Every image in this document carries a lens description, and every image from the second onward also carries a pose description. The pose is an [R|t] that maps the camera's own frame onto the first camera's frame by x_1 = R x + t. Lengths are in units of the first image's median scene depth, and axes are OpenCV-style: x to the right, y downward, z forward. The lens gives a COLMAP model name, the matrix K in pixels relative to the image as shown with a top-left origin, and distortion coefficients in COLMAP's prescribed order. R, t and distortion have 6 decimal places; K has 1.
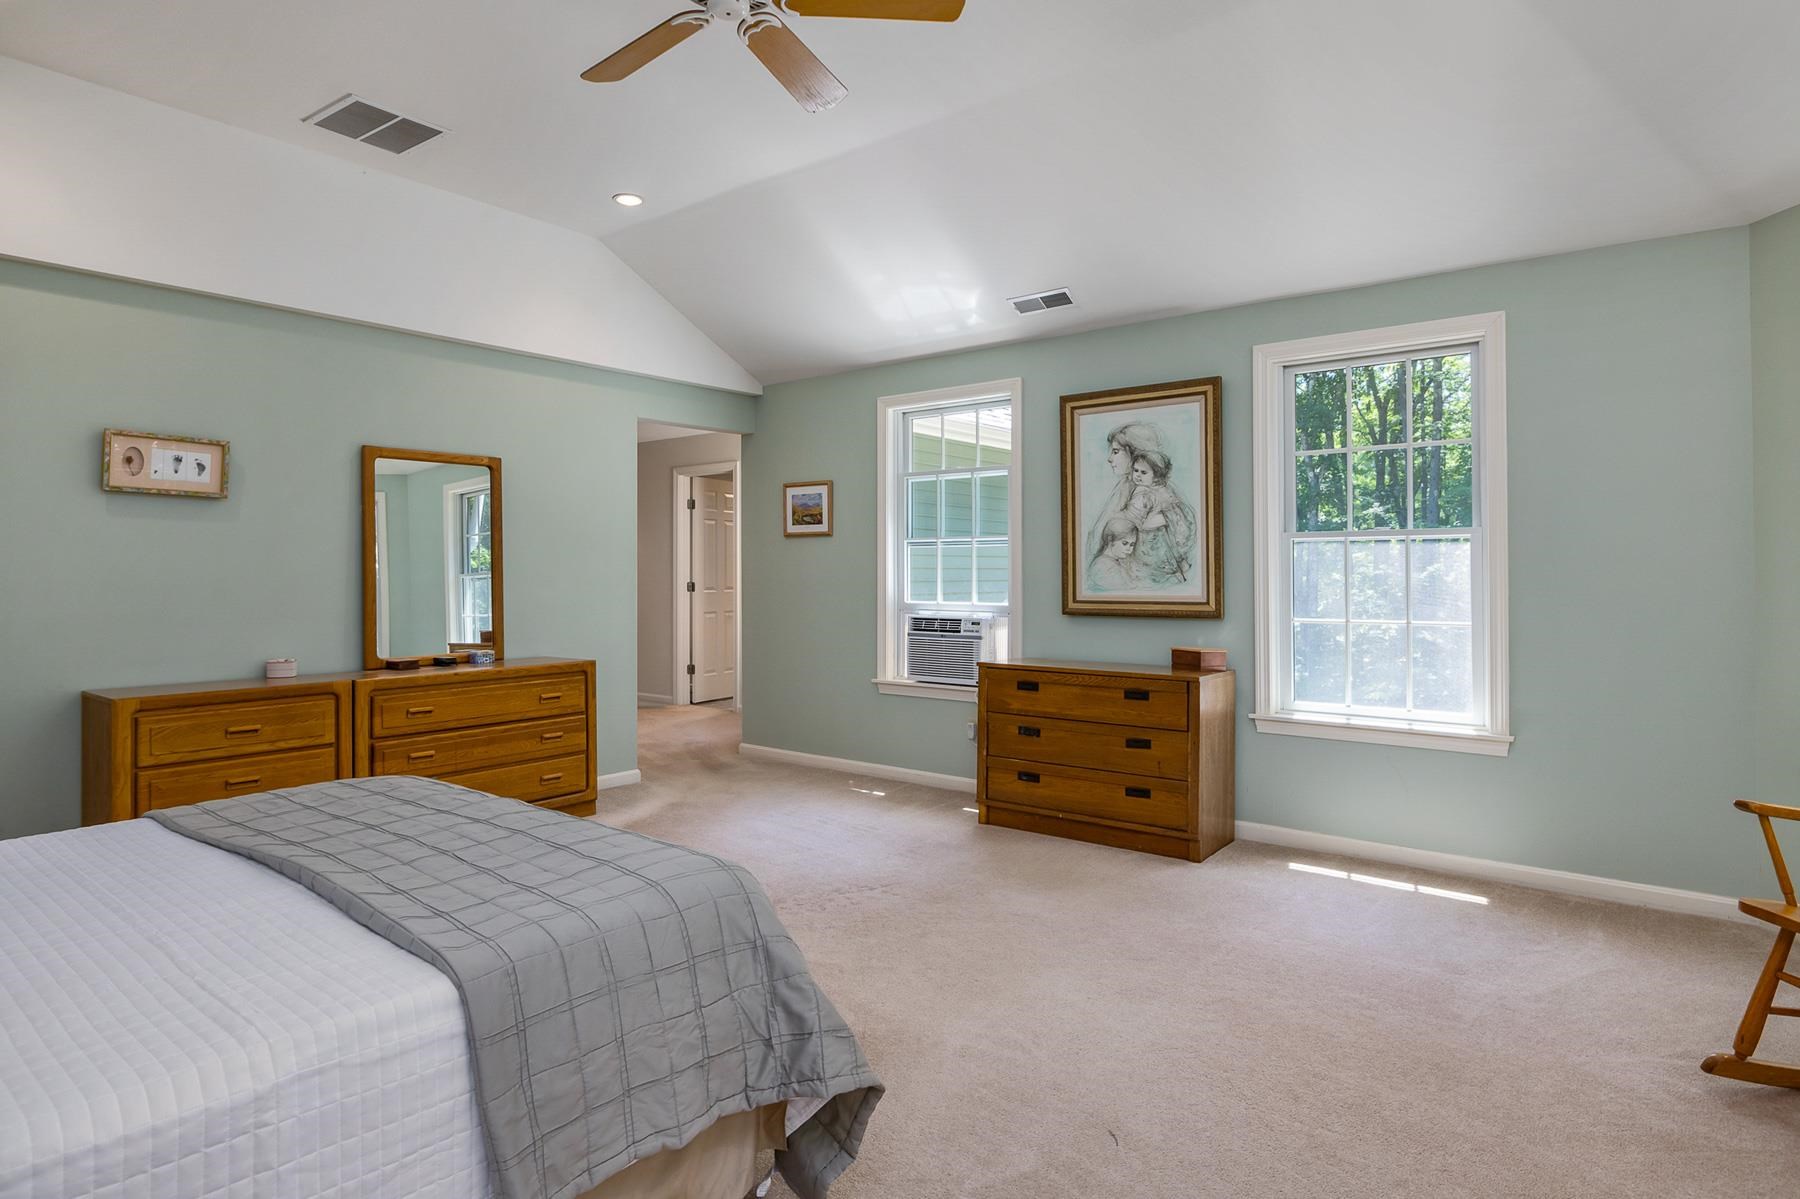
lens RADIAL K [[969.3, 0, 895.5], [0, 969.3, 580.4], [0, 0, 1]] dist [-0.001784, 0.002101]
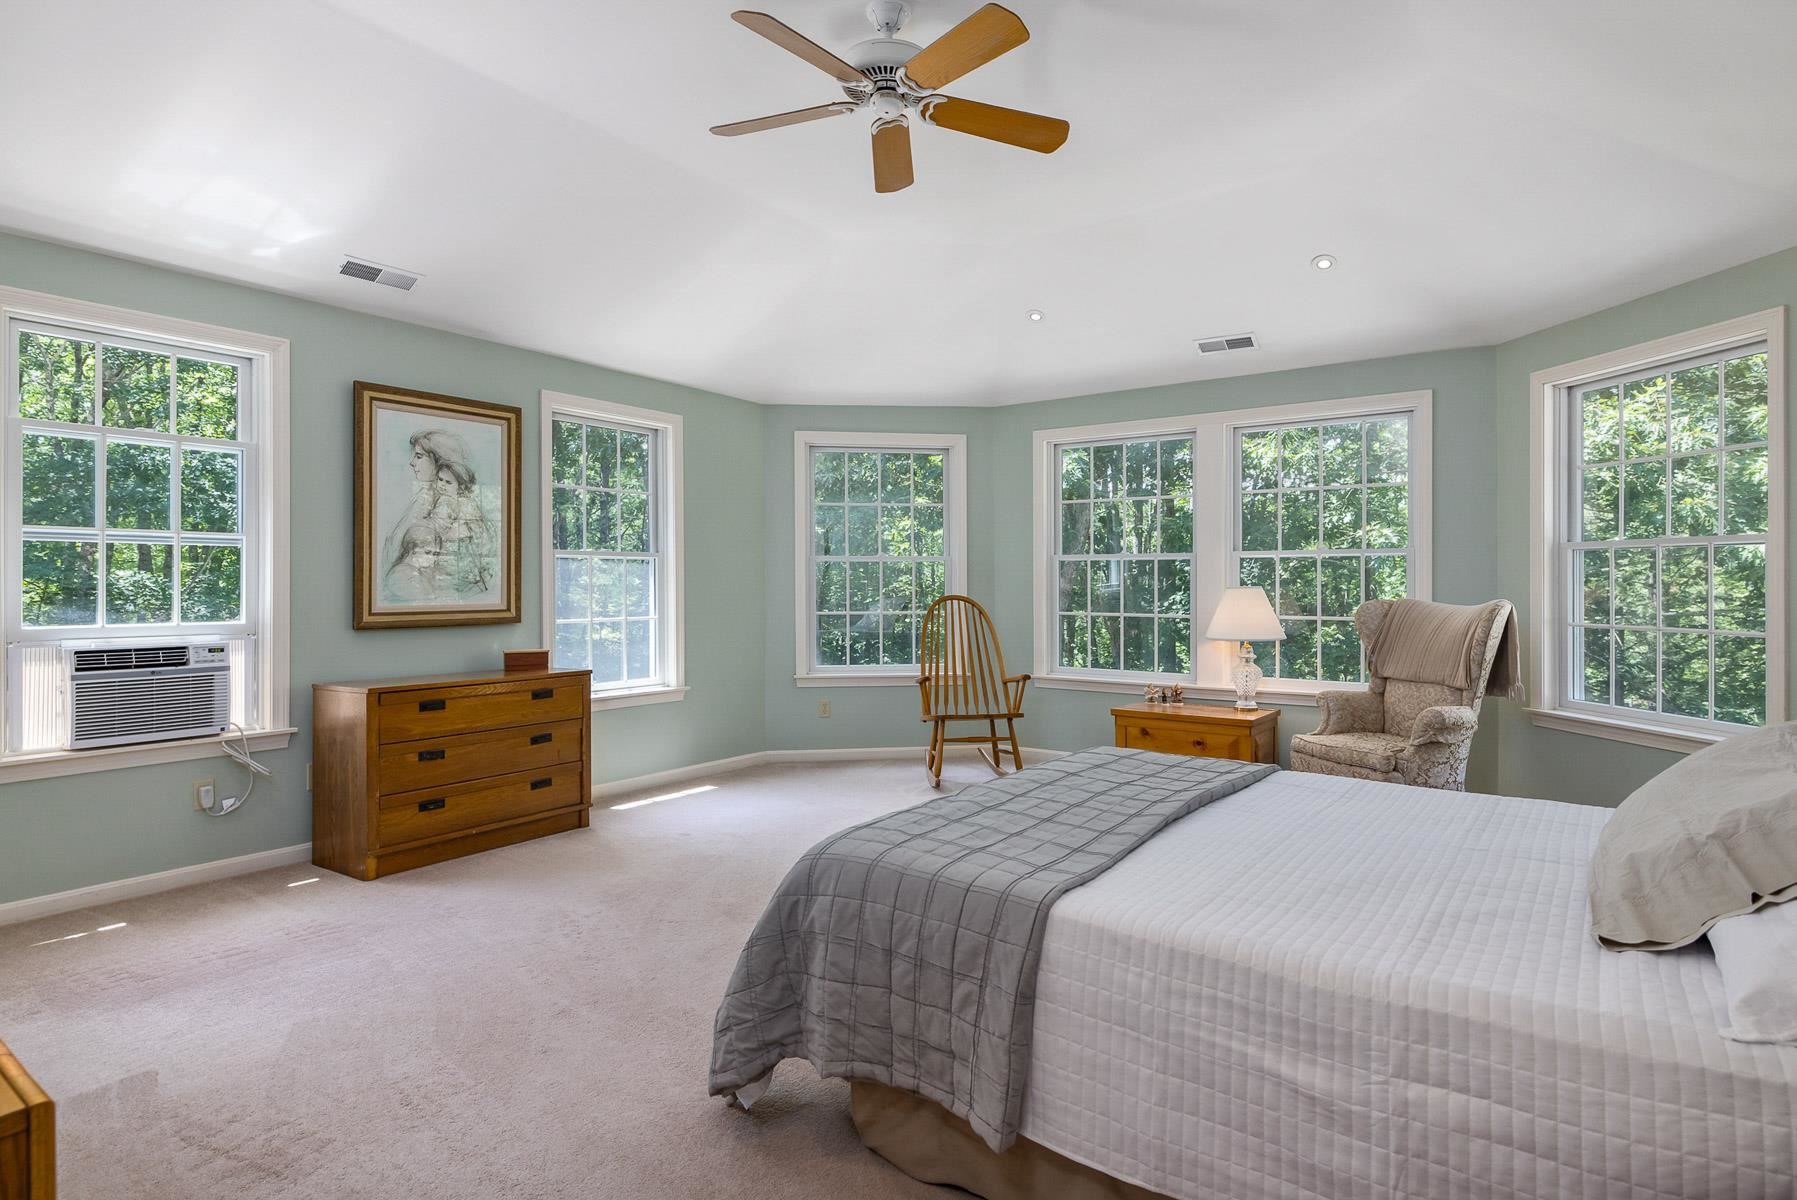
lens RADIAL K [[967.7, 0, 895.0], [0, 967.7, 595.7], [0, 0, 1]] dist [-0.001784, 0.002101]
pose [[-0.035937, -0.012970, 0.999270, -0.761827], [0.003968, 0.999906, 0.013121, -0.005176], [-0.999346, 0.004437, -0.035882, 0.572648]]
